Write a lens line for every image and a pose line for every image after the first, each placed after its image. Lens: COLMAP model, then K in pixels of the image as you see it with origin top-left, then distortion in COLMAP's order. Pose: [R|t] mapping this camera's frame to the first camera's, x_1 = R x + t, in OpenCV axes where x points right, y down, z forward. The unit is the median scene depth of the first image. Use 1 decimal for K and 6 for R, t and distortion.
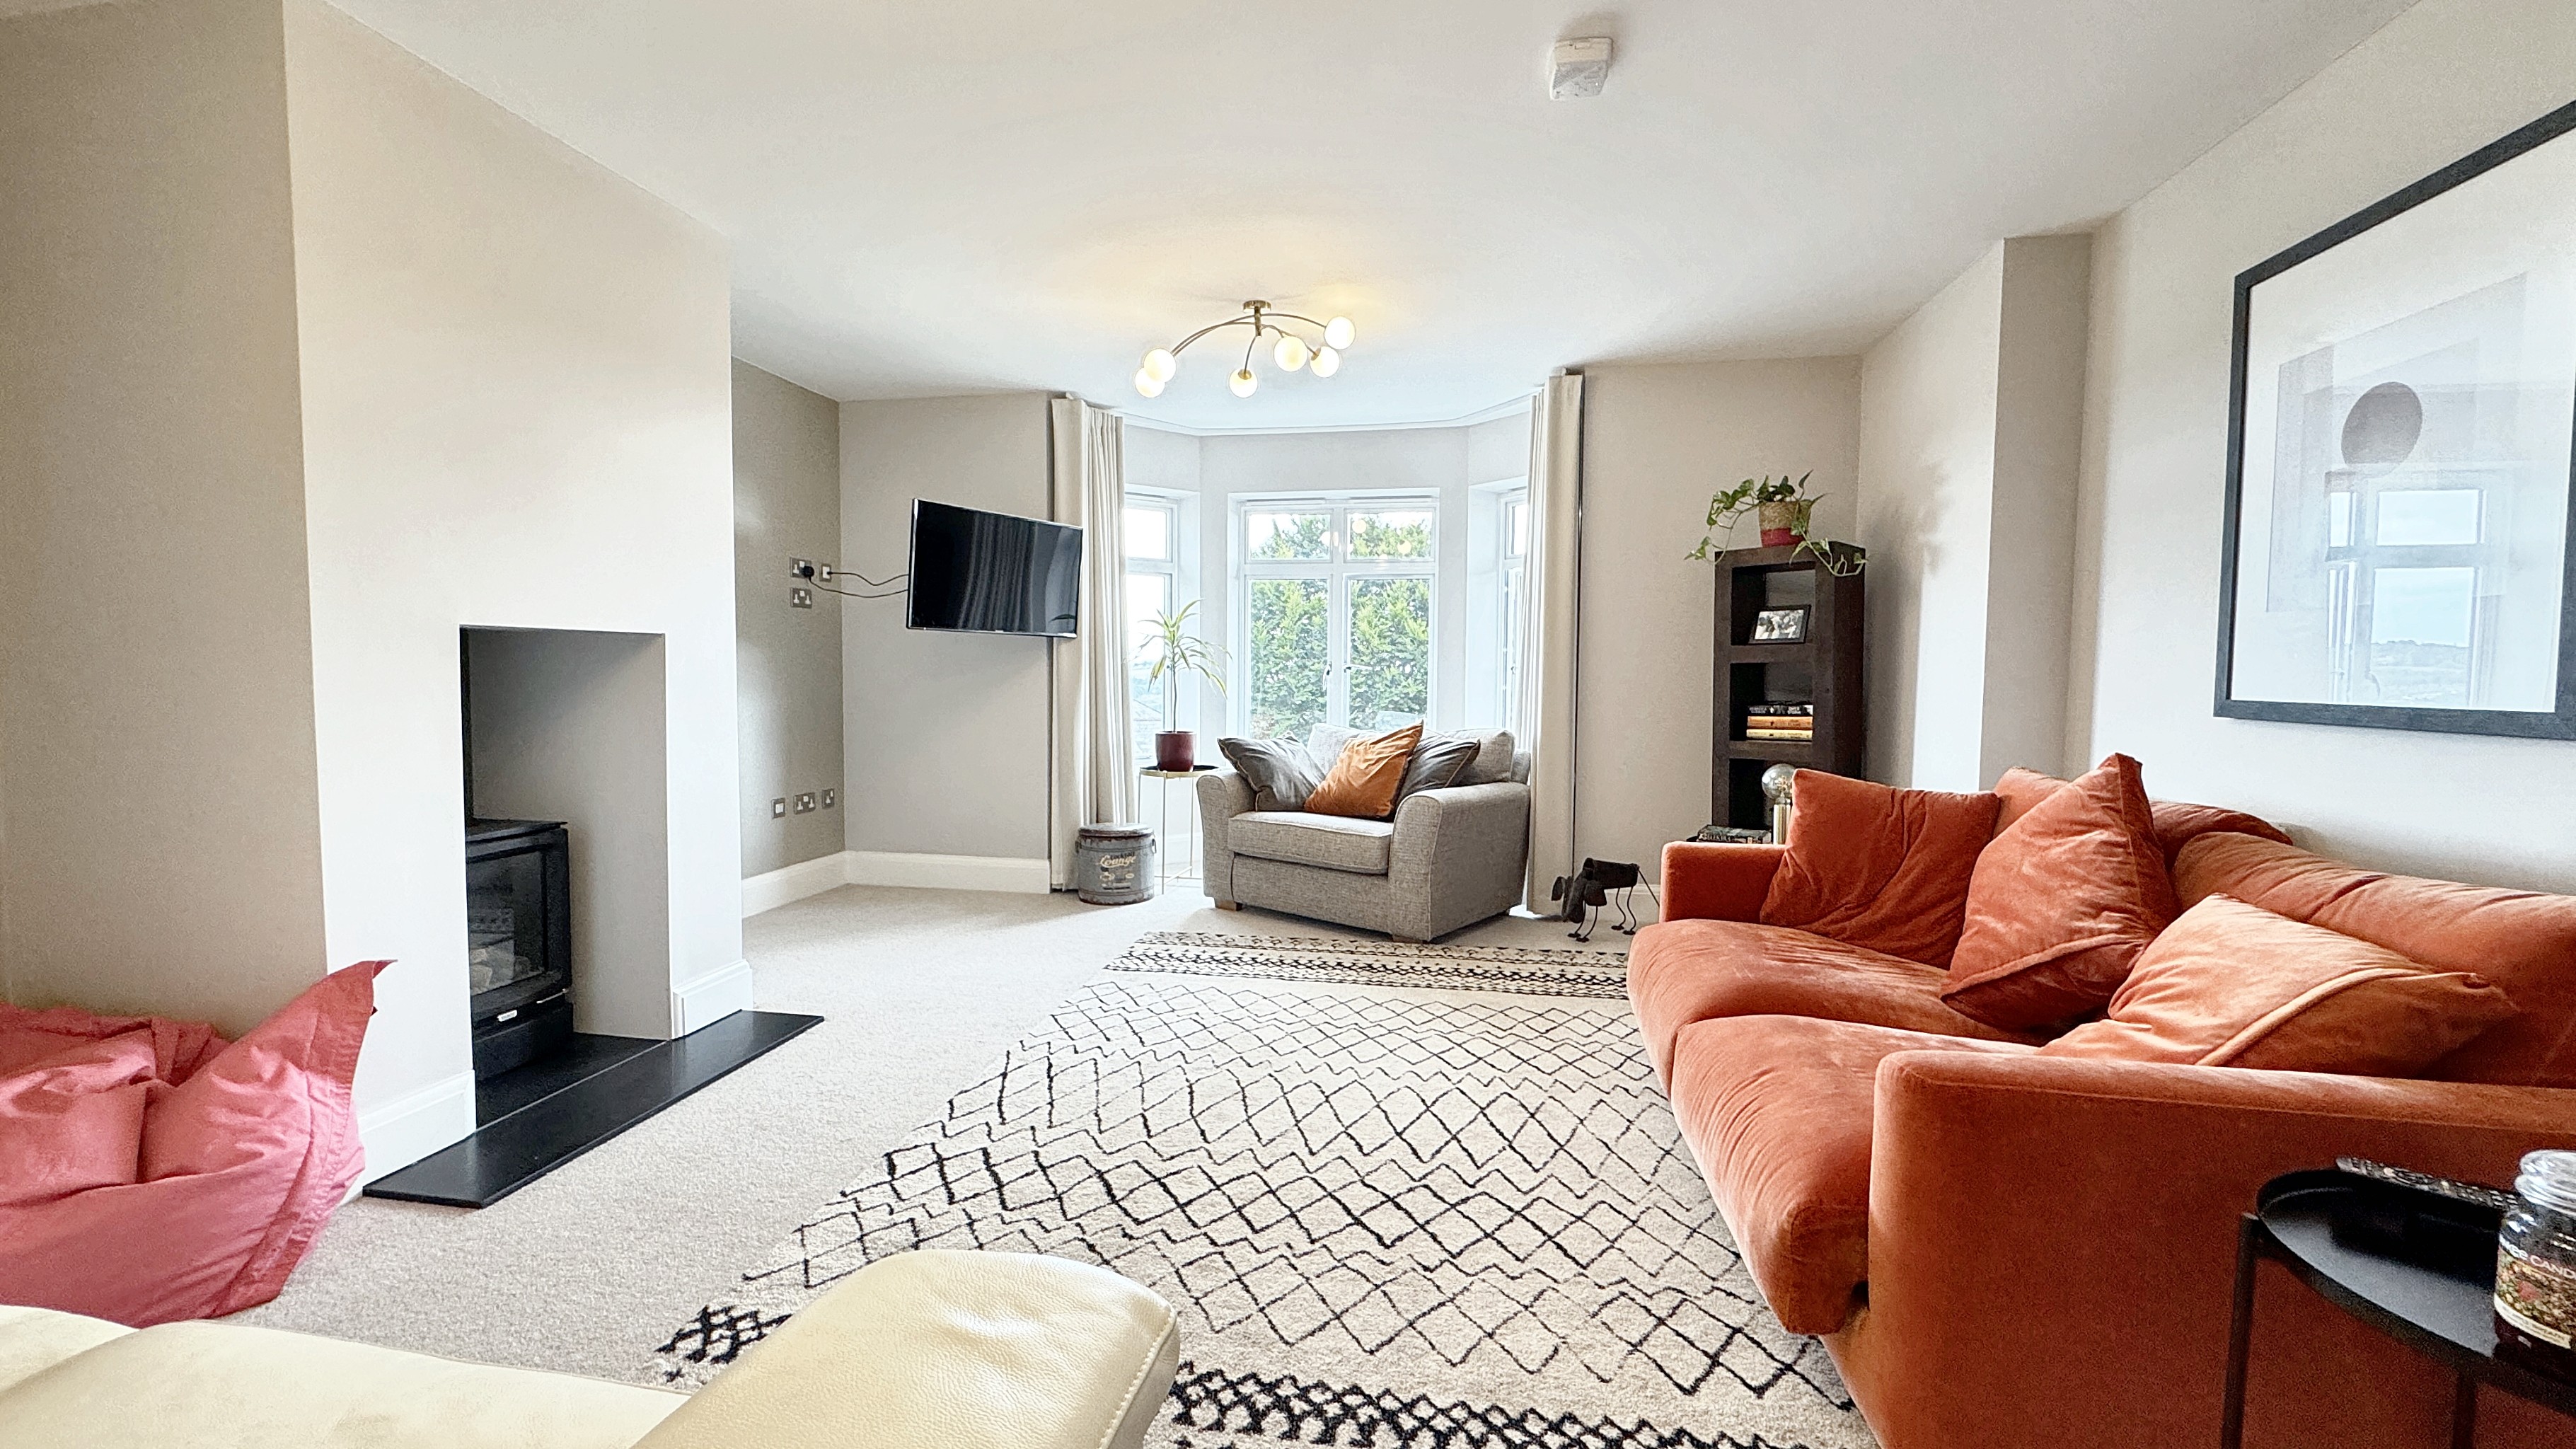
lens RADIAL K [[1028.1, 0, 1284.4], [0, 1028.1, 720.8], [0, 0, 1]] dist [0.001537, -0.000201]
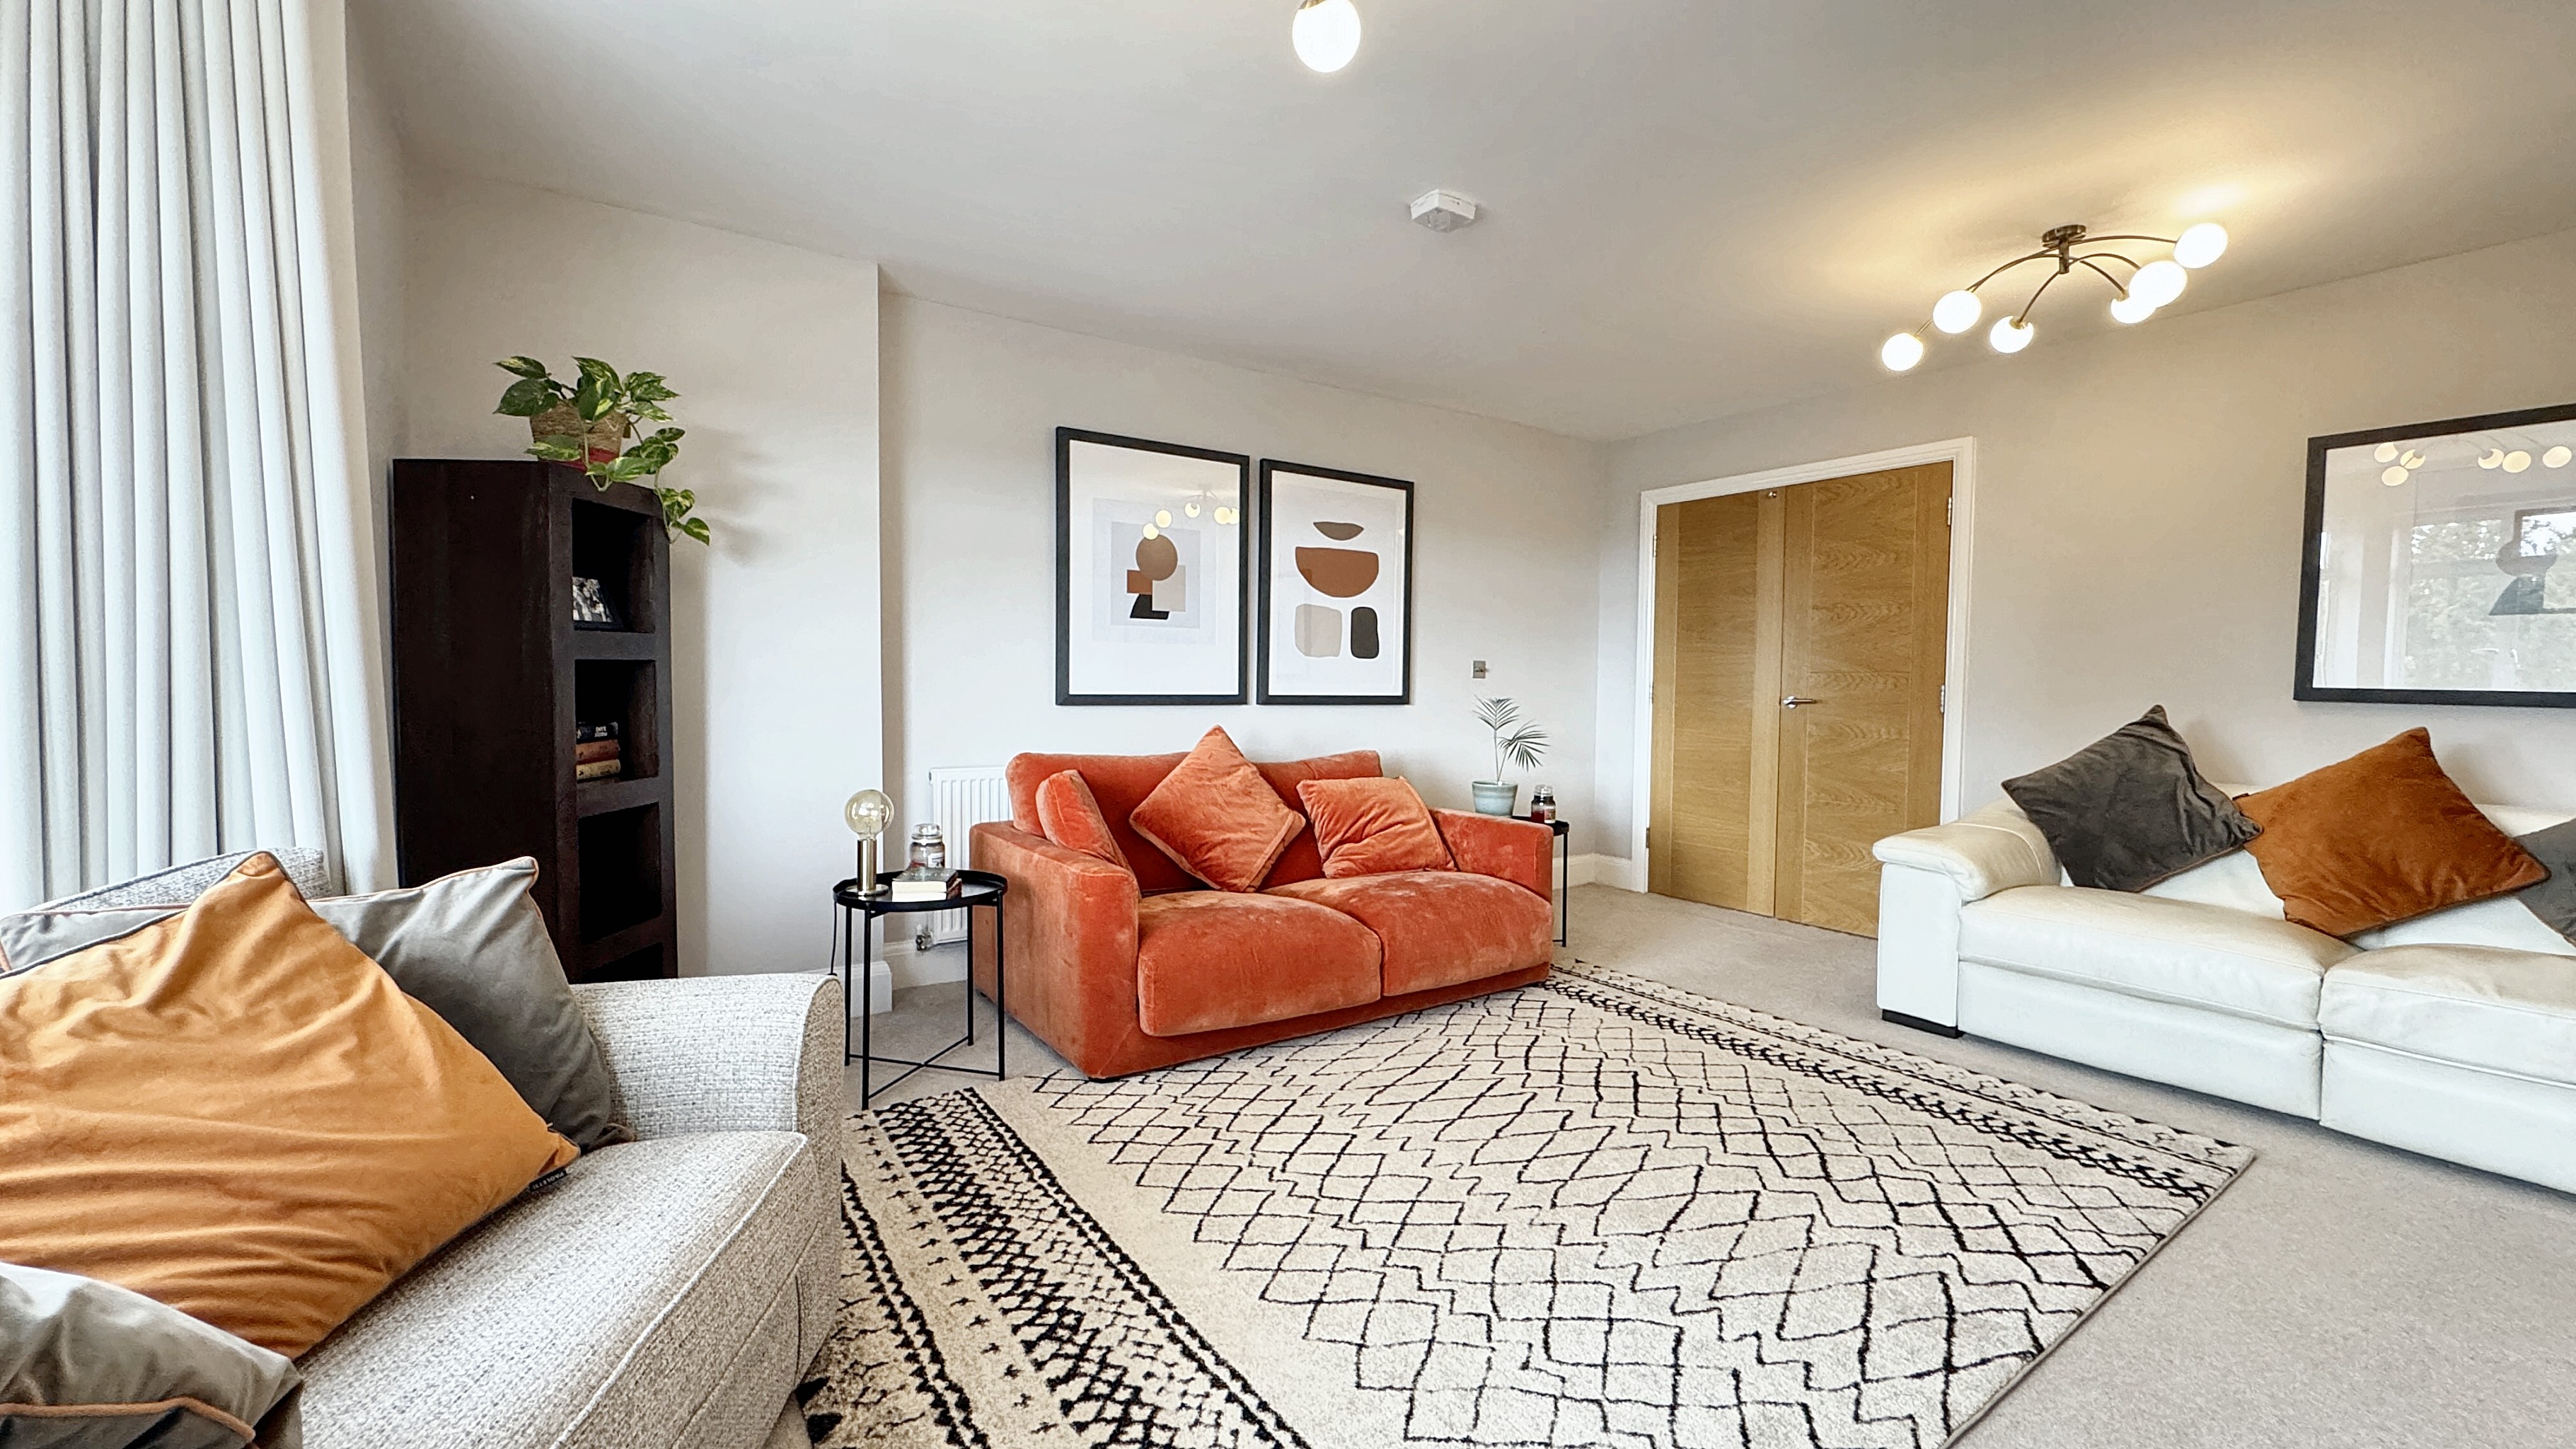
lens RADIAL K [[1028.1, 0, 1288.8], [0, 1028.1, 728.6], [0, 0, 1]] dist [0.001537, -0.000201]
pose [[-0.703088, -0.046919, 0.709553, -0.461036], [0.020373, 0.996082, 0.086052, -0.097913], [-0.710811, 0.074958, -0.699378, 1.872652]]
